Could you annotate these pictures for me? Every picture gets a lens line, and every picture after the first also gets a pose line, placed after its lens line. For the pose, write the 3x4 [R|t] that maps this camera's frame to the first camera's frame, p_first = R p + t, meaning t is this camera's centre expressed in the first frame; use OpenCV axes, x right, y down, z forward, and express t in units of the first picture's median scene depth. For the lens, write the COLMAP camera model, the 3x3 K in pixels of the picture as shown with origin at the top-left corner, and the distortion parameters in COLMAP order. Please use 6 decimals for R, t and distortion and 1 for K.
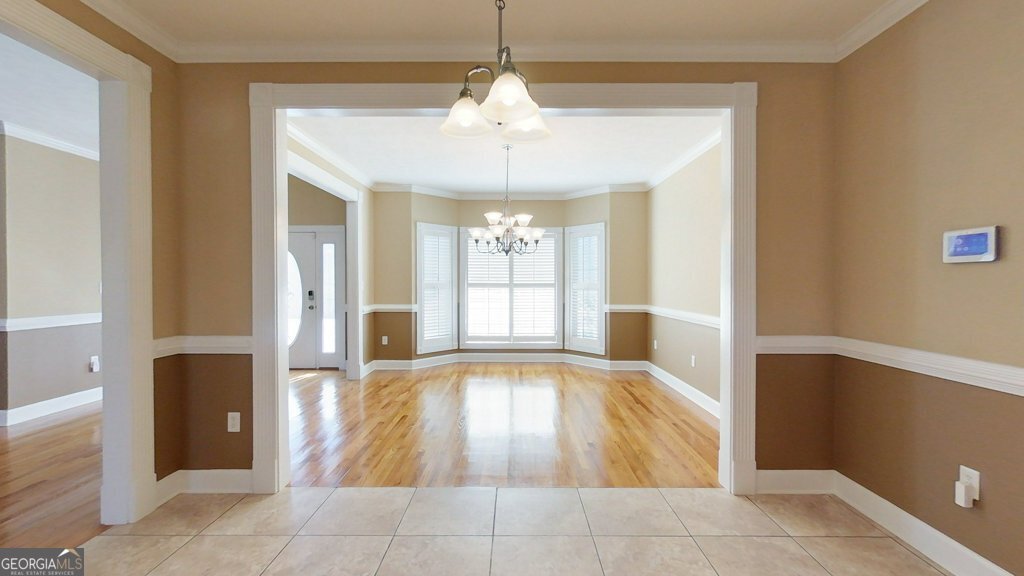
lens RADIAL K [[415.4, 0, 512.0], [0, 415.4, 288.0], [0, 0, 1]] dist [-0.000244, -0.000068]
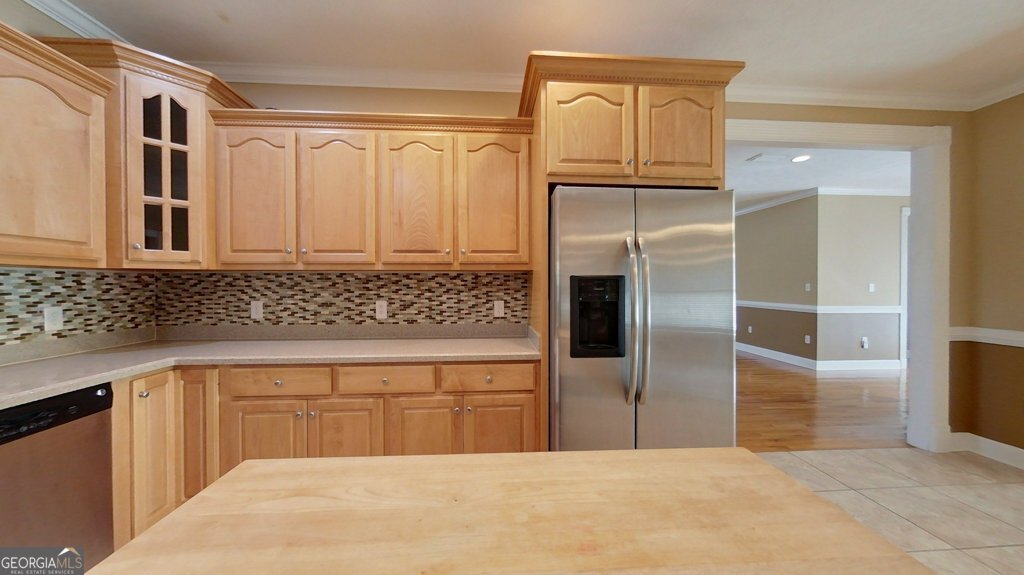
lens RADIAL K [[361.3, 0, 512.2], [0, 361.3, 285.6], [0, 0, 1]] dist [-0.000536, 0.000036]
pose [[0.074811, 0.007392, -0.997170, 0.203885], [-0.011785, 0.999909, 0.006528, -0.001591], [0.997128, 0.011263, 0.074891, -0.513331]]
